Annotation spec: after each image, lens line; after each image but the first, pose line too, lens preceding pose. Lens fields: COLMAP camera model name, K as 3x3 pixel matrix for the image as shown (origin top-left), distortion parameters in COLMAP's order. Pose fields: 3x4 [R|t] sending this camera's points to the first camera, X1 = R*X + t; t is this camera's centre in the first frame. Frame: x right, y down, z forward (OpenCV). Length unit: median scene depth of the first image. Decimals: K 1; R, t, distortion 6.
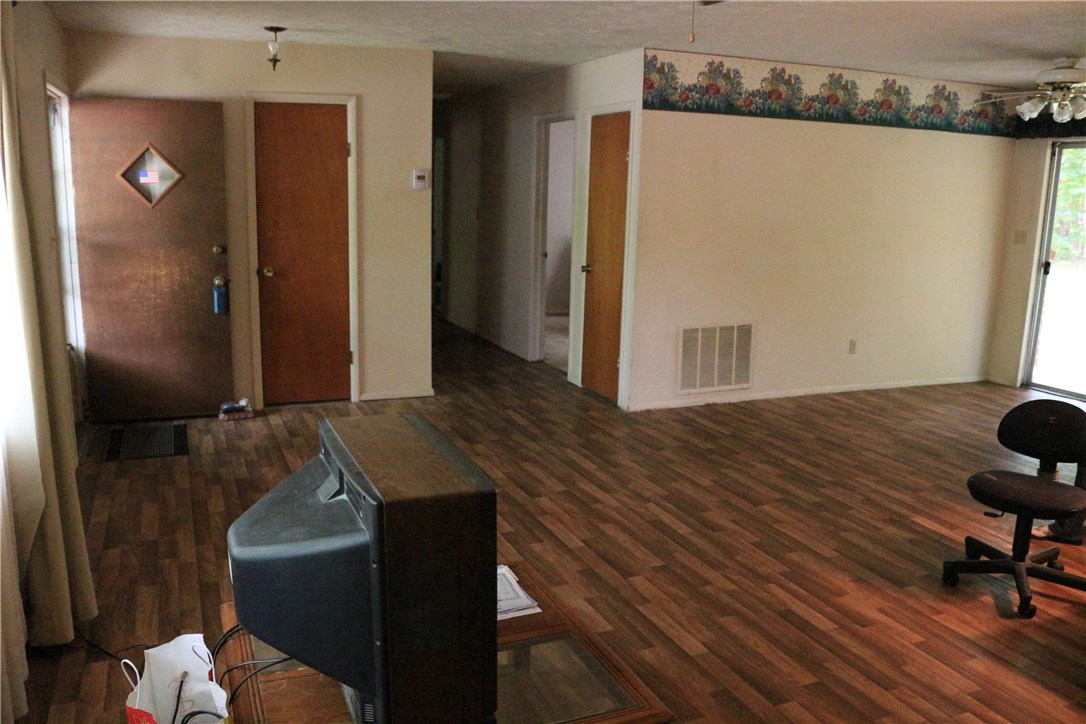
lens RADIAL K [[930.7, 0, 535.2], [0, 930.7, 372.9], [0, 0, 1]] dist [-0.139107, 0.140979]
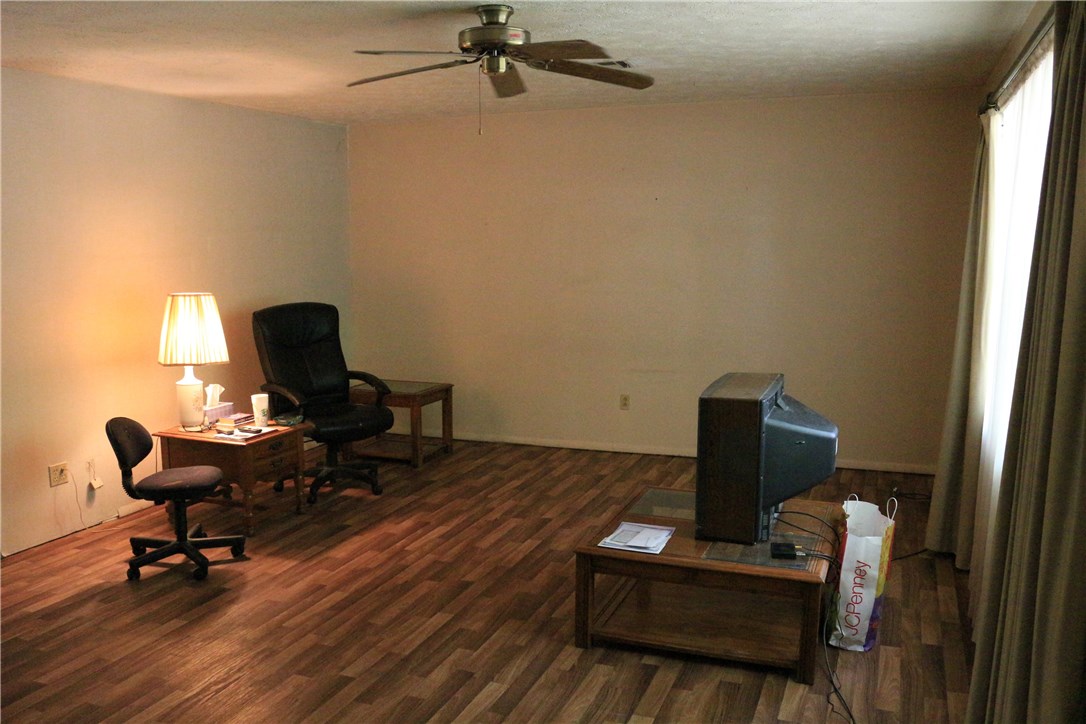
lens RADIAL K [[930.7, 0, 535.2], [0, 930.7, 372.9], [0, 0, 1]] dist [-0.139107, 0.140979]
pose [[-0.726817, -0.131066, 0.674209, -0.730300], [0.116486, 0.943880, 0.309065, -0.392029], [-0.676881, 0.303170, -0.670761, 1.677860]]
